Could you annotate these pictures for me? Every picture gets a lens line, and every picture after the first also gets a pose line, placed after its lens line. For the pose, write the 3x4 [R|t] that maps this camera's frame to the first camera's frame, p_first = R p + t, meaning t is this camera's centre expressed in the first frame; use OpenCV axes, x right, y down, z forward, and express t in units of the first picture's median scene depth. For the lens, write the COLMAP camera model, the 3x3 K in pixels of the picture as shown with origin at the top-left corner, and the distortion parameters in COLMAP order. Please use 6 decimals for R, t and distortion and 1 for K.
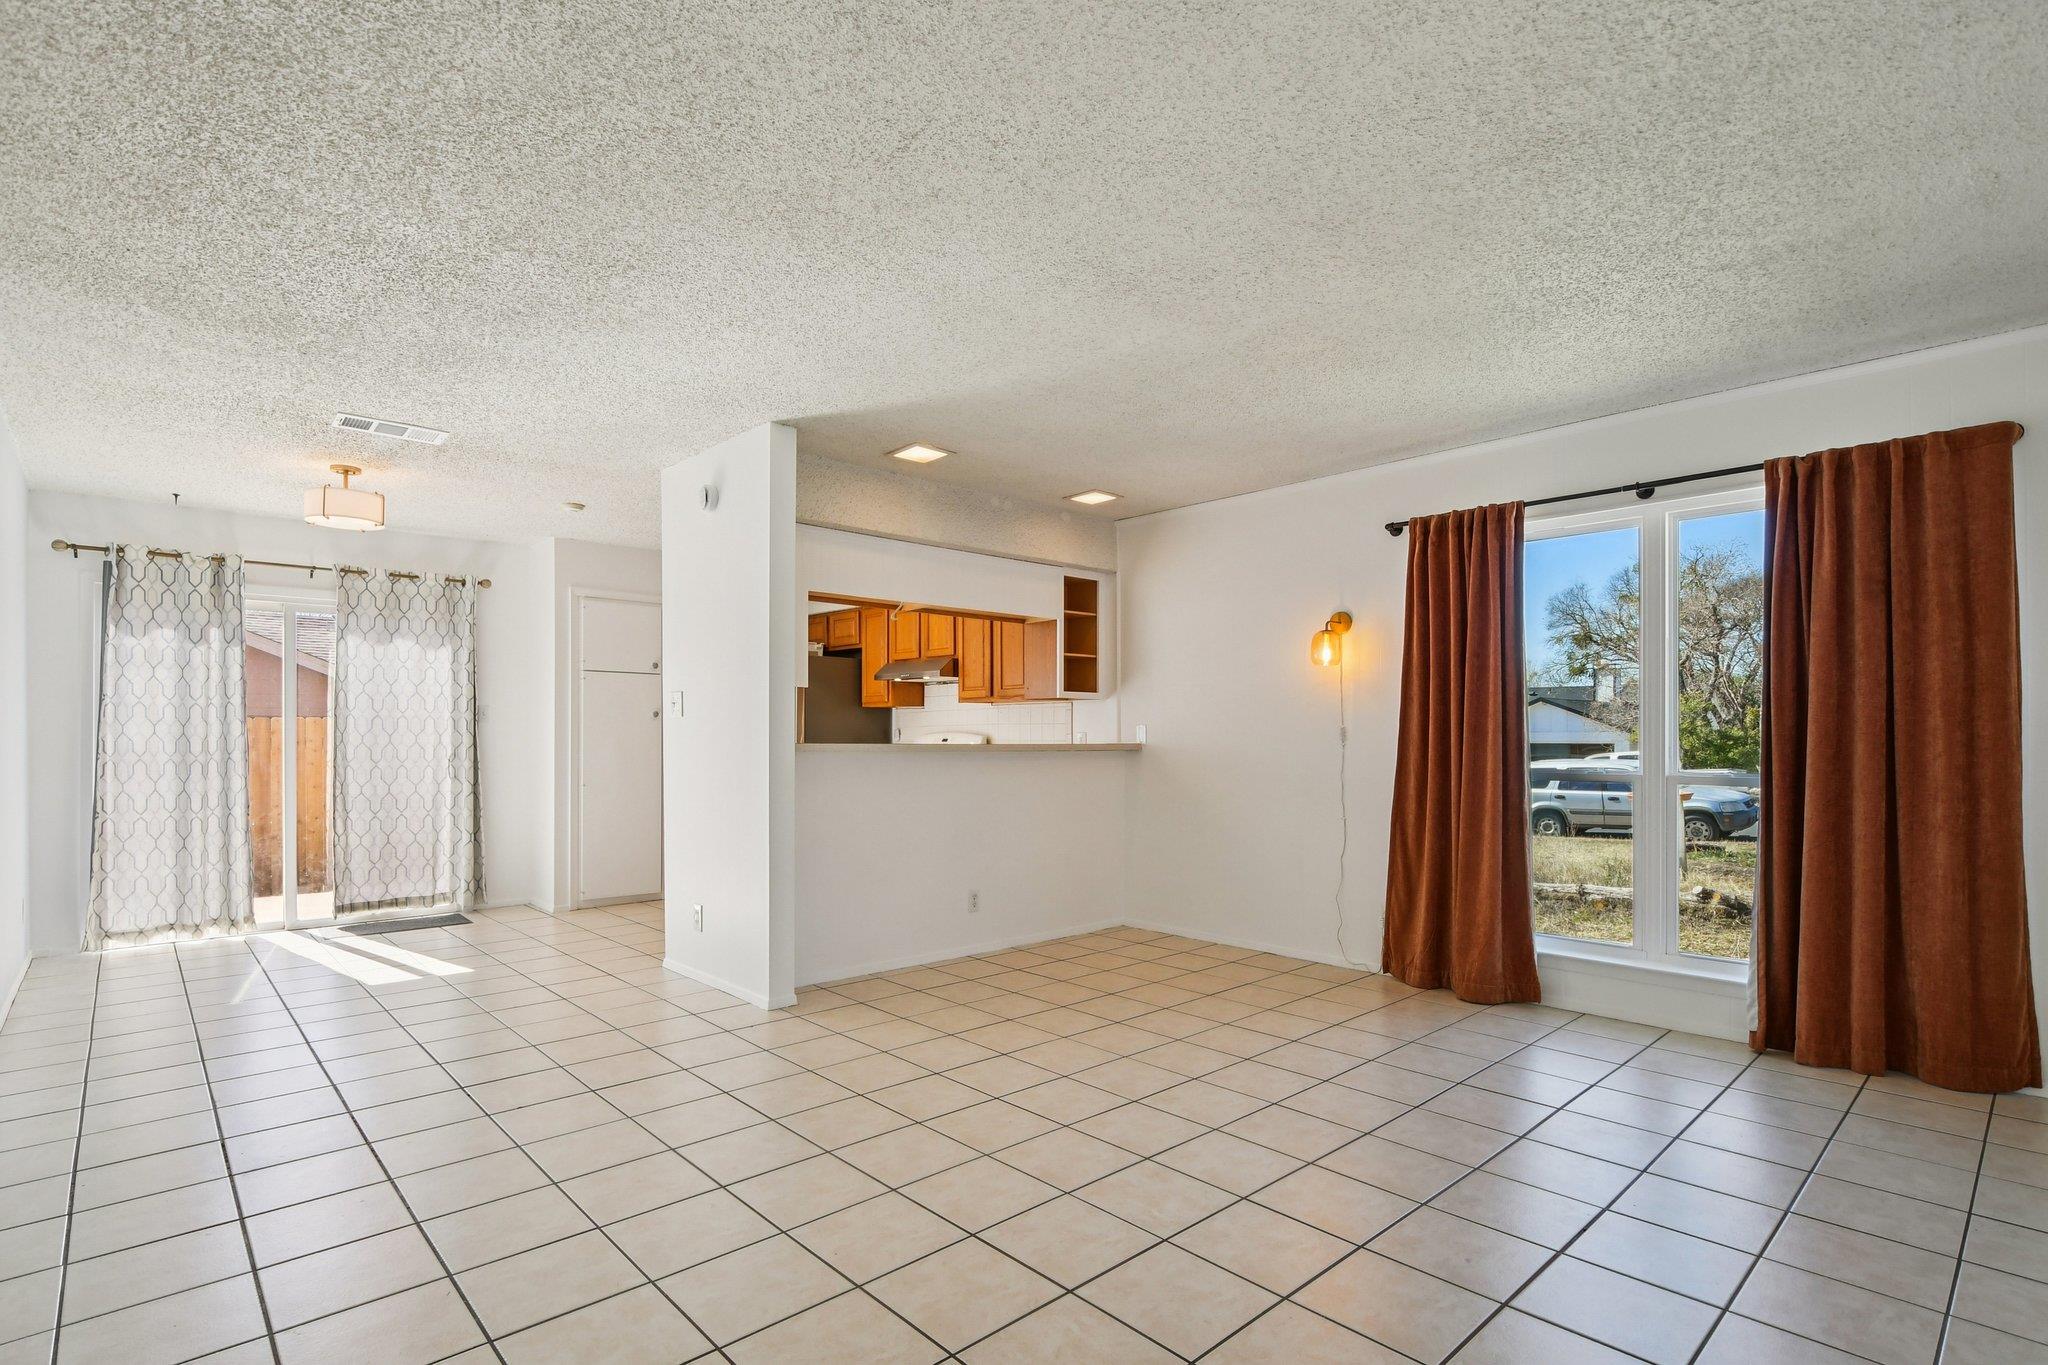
lens RADIAL K [[996.1, 0, 1015.1], [0, 996.1, 730.6], [0, 0, 1]] dist [0.000560, -0.028687]
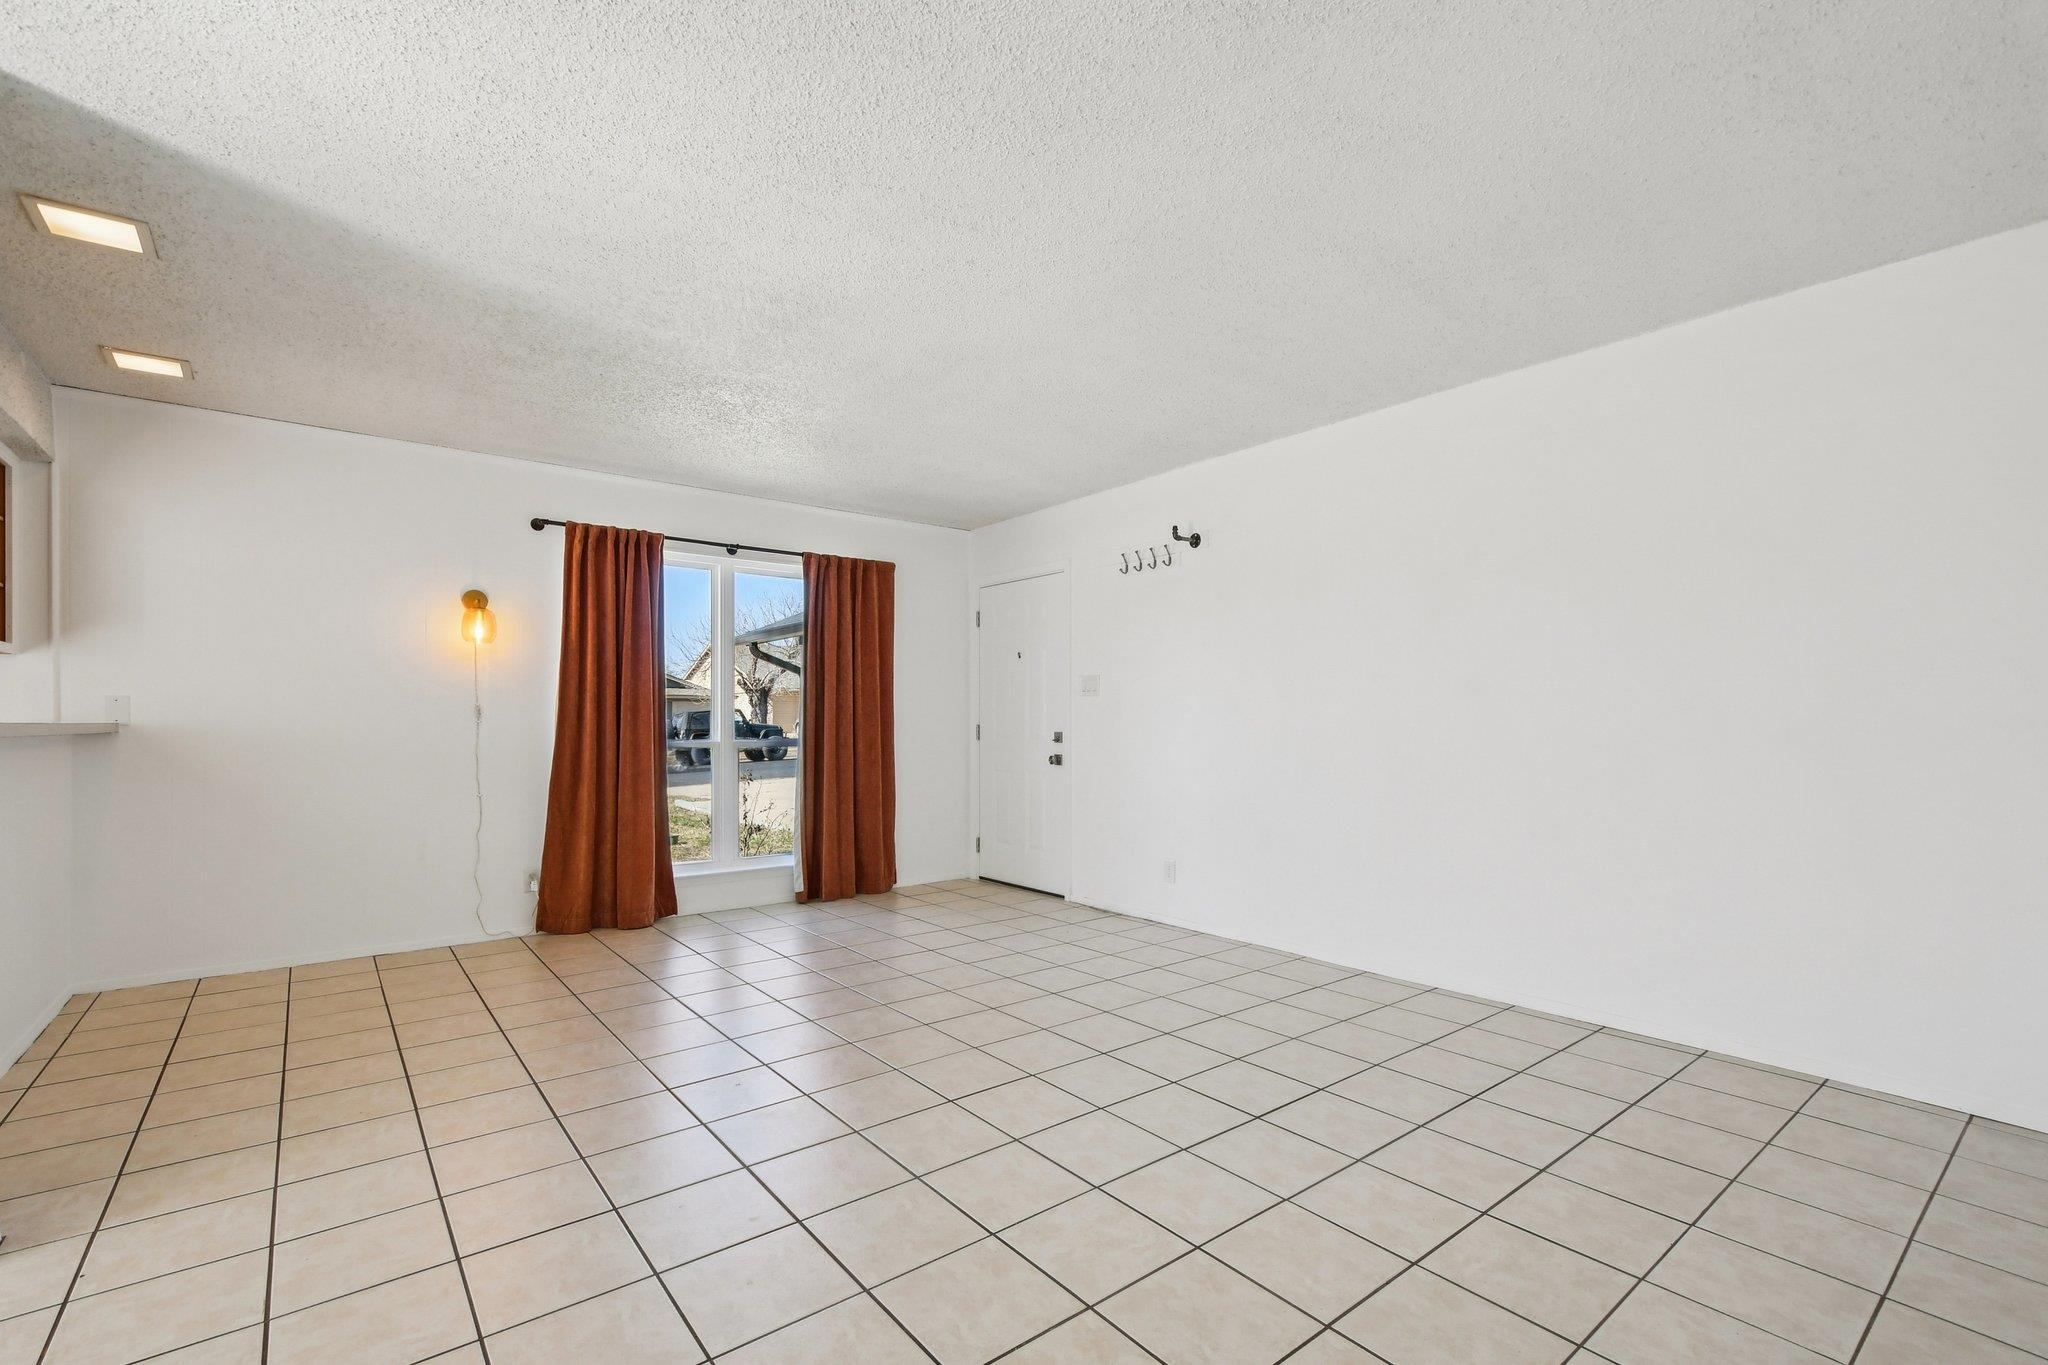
lens RADIAL K [[902.9, 0, 1011.2], [0, 902.9, 723.7], [0, 0, 1]] dist [0.005306, -0.000418]
pose [[0.070736, -0.006785, 0.997472, -0.640290], [-0.015591, 0.999847, 0.007907, 0.000801], [-0.997373, -0.016111, 0.070620, 0.455518]]
